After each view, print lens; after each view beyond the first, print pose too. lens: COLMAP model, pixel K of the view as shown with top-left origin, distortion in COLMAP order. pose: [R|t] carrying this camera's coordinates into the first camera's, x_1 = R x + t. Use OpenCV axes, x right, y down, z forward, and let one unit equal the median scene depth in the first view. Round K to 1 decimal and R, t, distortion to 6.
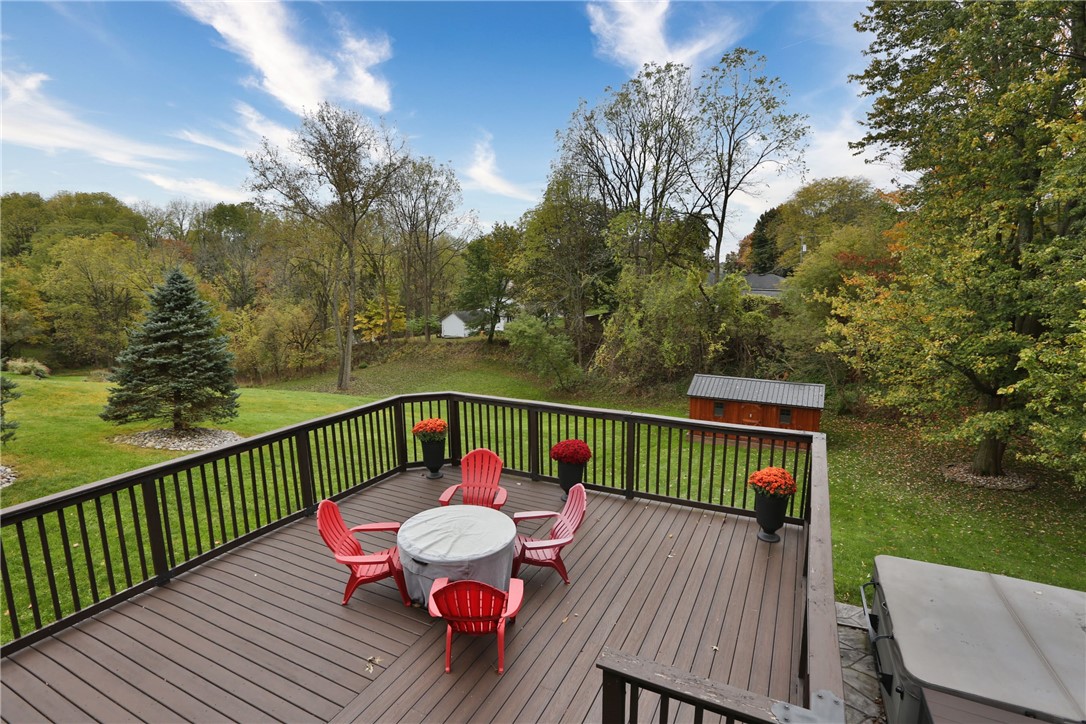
lens RADIAL K [[526.8, 0, 538.9], [0, 526.8, 357.4], [0, 0, 1]] dist [-0.054515, 0.021847]
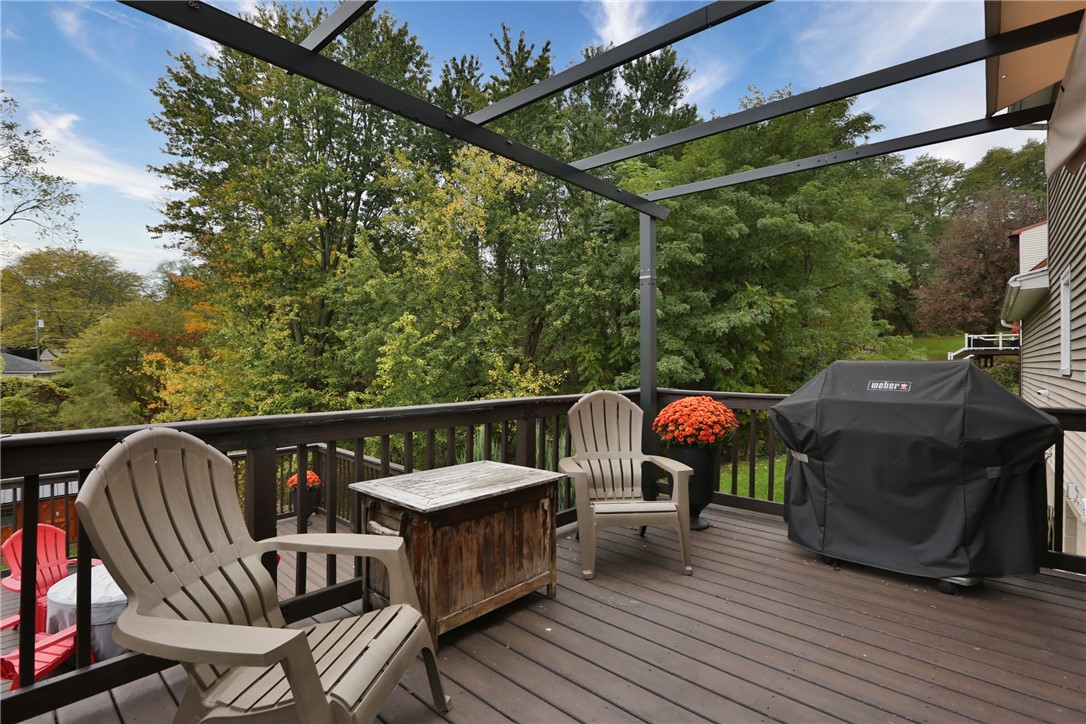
lens RADIAL K [[526.8, 0, 538.9], [0, 526.8, 357.4], [0, 0, 1]] dist [-0.054515, 0.021847]
pose [[0.286129, 0.005206, 0.958177, -0.104701], [0.147089, 0.987894, -0.049291, 0.010784], [-0.946834, 0.155041, 0.281900, -0.006469]]
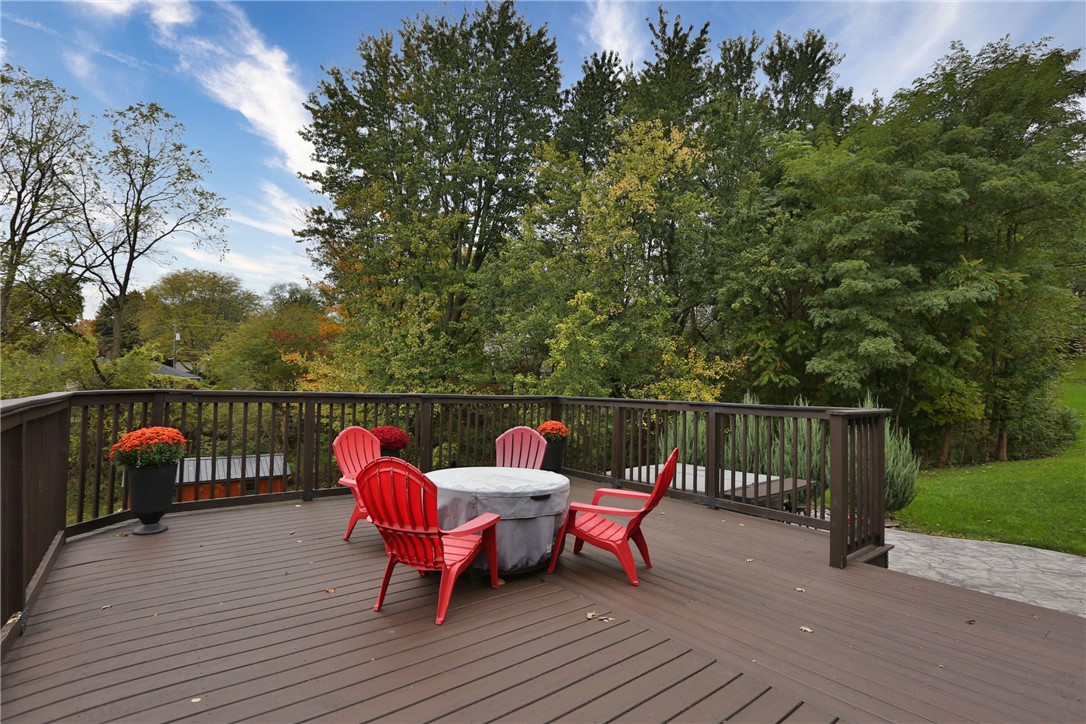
lens RADIAL K [[525.1, 0, 537.6], [0, 525.1, 359.7], [0, 0, 1]] dist [-0.053872, 0.024368]
pose [[0.418224, 0.055746, 0.906632, -0.106421], [0.120391, 0.985908, -0.116156, 0.031234], [-0.900331, 0.157730, 0.405618, 0.072523]]
